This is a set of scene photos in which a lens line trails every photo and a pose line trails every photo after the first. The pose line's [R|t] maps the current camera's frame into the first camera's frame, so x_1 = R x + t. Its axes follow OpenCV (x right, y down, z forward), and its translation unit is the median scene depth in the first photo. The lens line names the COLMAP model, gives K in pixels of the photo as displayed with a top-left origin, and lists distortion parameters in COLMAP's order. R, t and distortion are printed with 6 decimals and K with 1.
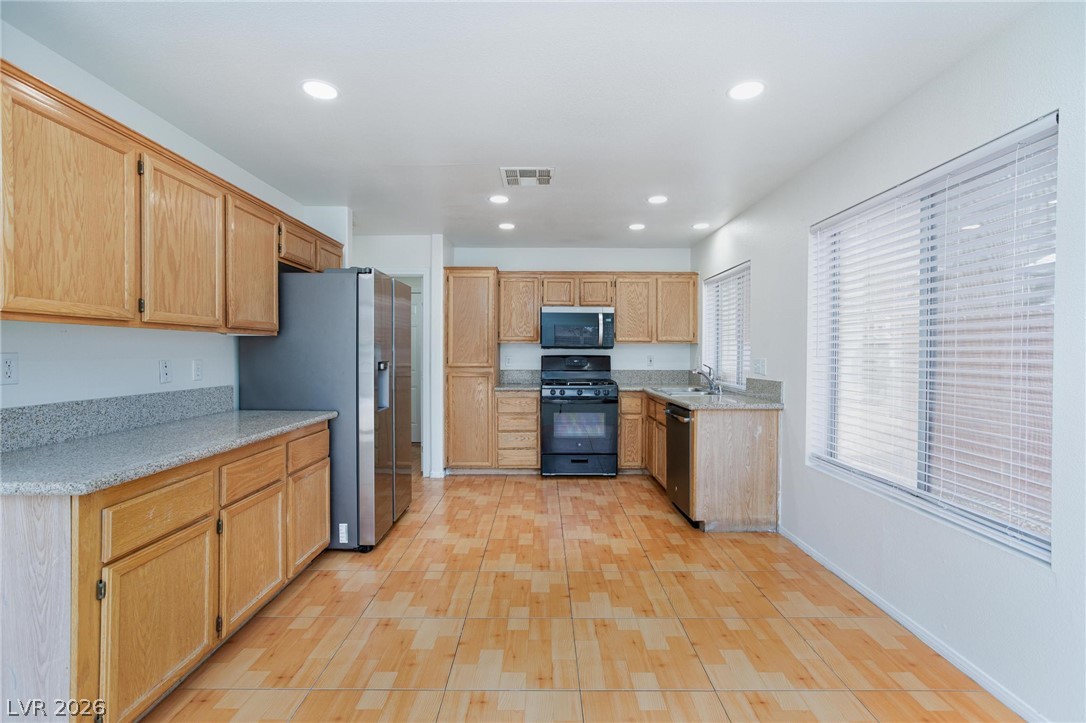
lens RADIAL K [[502.3, 0, 546.2], [0, 502.3, 357.5], [0, 0, 1]] dist [-0.032998, 0.014287]
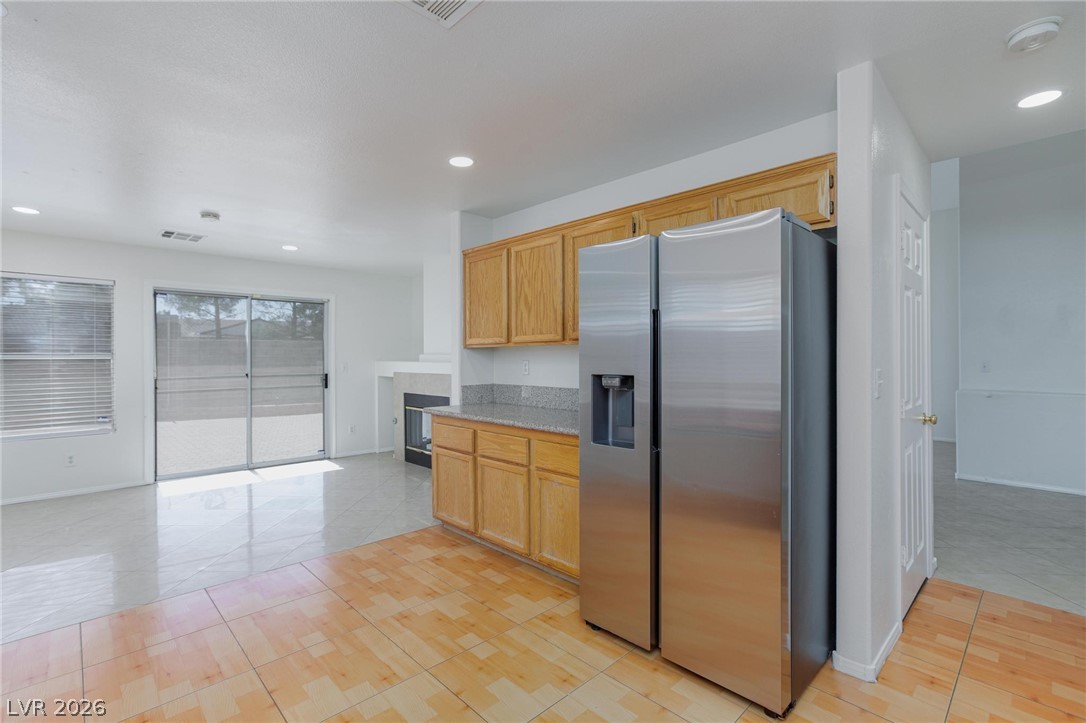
lens RADIAL K [[502.3, 0, 547.1], [0, 502.3, 362.5], [0, 0, 1]] dist [-0.032998, 0.014287]
pose [[-0.718590, 0.008009, -0.695388, 0.133011], [-0.005048, 0.999847, 0.016732, -0.012529], [0.695416, 0.015534, -0.718440, 0.938672]]
